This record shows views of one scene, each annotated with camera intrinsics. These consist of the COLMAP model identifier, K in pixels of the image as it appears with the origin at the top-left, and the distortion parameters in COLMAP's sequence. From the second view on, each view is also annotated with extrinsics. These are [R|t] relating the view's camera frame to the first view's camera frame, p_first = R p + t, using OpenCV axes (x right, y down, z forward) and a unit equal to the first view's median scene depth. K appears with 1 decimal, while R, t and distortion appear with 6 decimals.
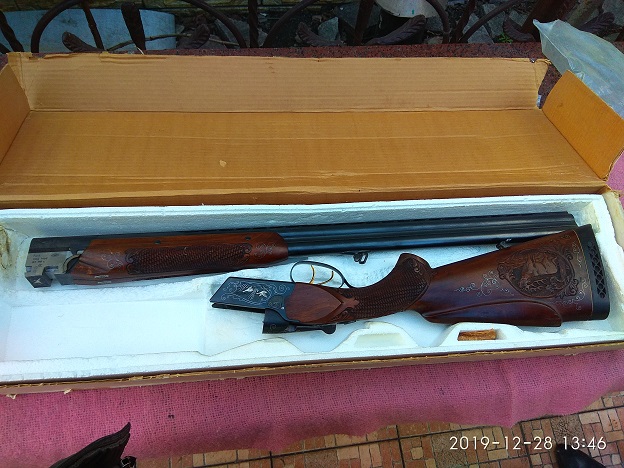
lens RADIAL K [[482.2, 0, 312.0], [0, 482.2, 234.0], [0, 0, 1]] dist [0.111736, -0.178520]
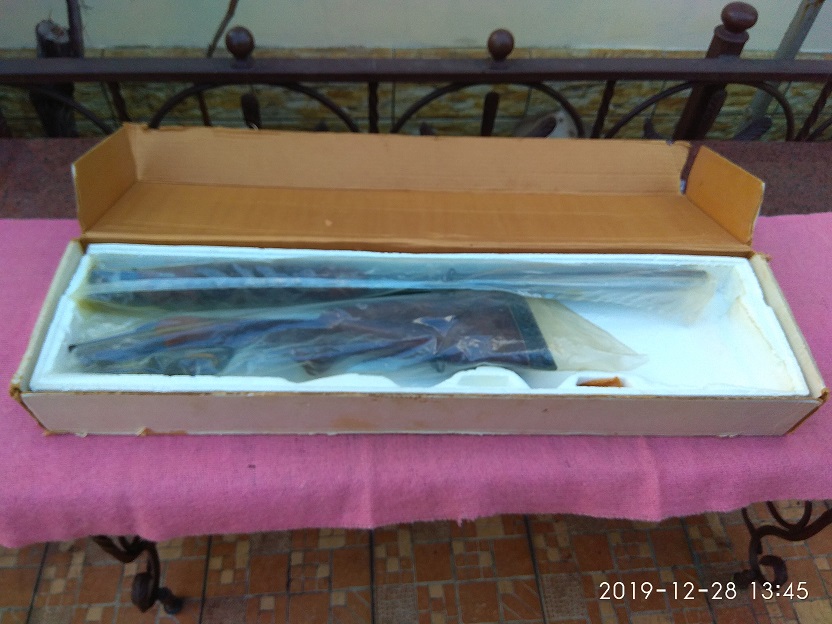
lens RADIAL K [[643.0, 0, 416.0], [0, 643.0, 312.0], [0, 0, 1]] dist [0.111736, -0.178520]
pose [[0.997664, 0.010643, -0.067474, 0.071250], [-0.027510, 0.966741, -0.254275, 0.327672], [0.062524, 0.255537, 0.964775, -0.157203]]
